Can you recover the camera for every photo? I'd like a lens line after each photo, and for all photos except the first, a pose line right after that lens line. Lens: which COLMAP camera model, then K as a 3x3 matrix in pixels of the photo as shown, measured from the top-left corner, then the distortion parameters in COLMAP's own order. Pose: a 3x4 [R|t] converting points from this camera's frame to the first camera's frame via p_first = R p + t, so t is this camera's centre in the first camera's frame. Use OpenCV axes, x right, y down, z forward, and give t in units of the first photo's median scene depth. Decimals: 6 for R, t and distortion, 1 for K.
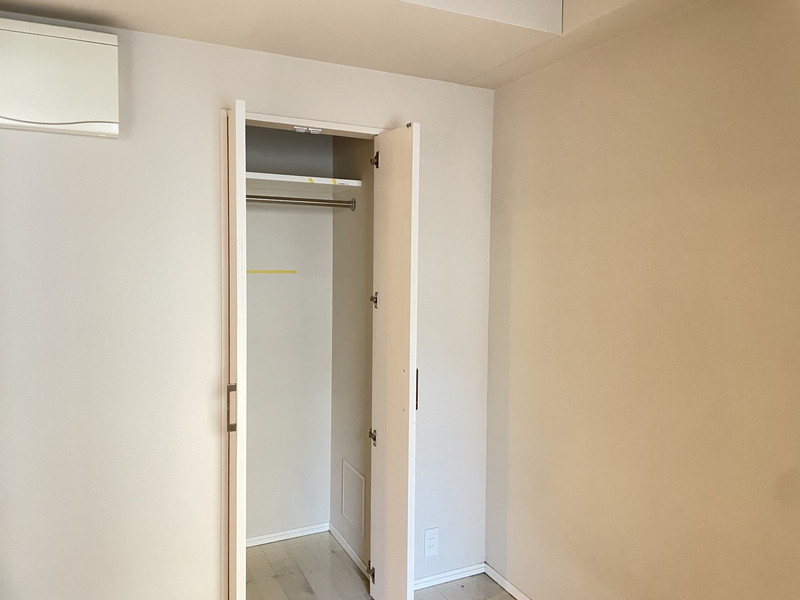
lens RADIAL K [[616.7, 0, 399.7], [0, 616.7, 299.7], [0, 0, 1]] dist [-0.004106, 0.015430]
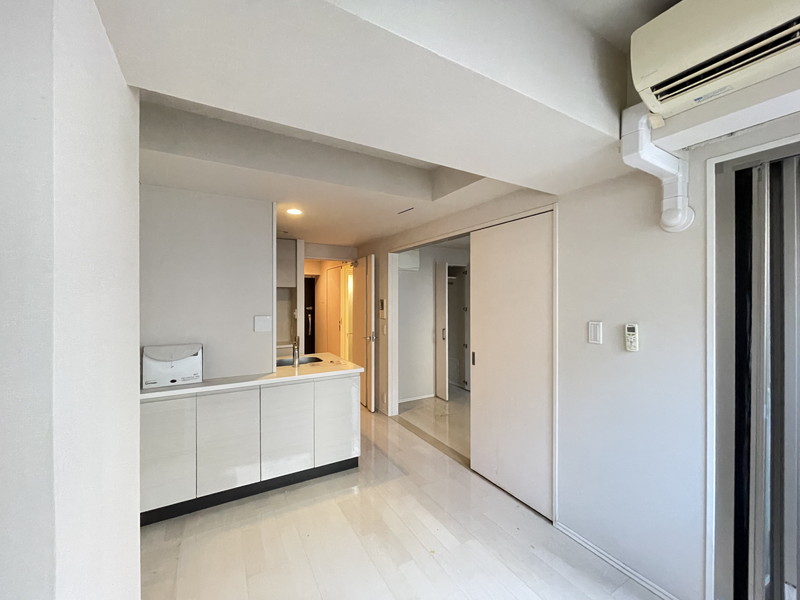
lens RADIAL K [[323.8, 0, 399.7], [0, 323.8, 300.8], [0, 0, 1]] dist [0.004456, 0.000872]
pose [[0.921913, -0.012785, -0.387187, 0.289598], [-0.009126, 0.998461, -0.054698, 0.063717], [0.387291, 0.053961, 0.920377, -1.102893]]
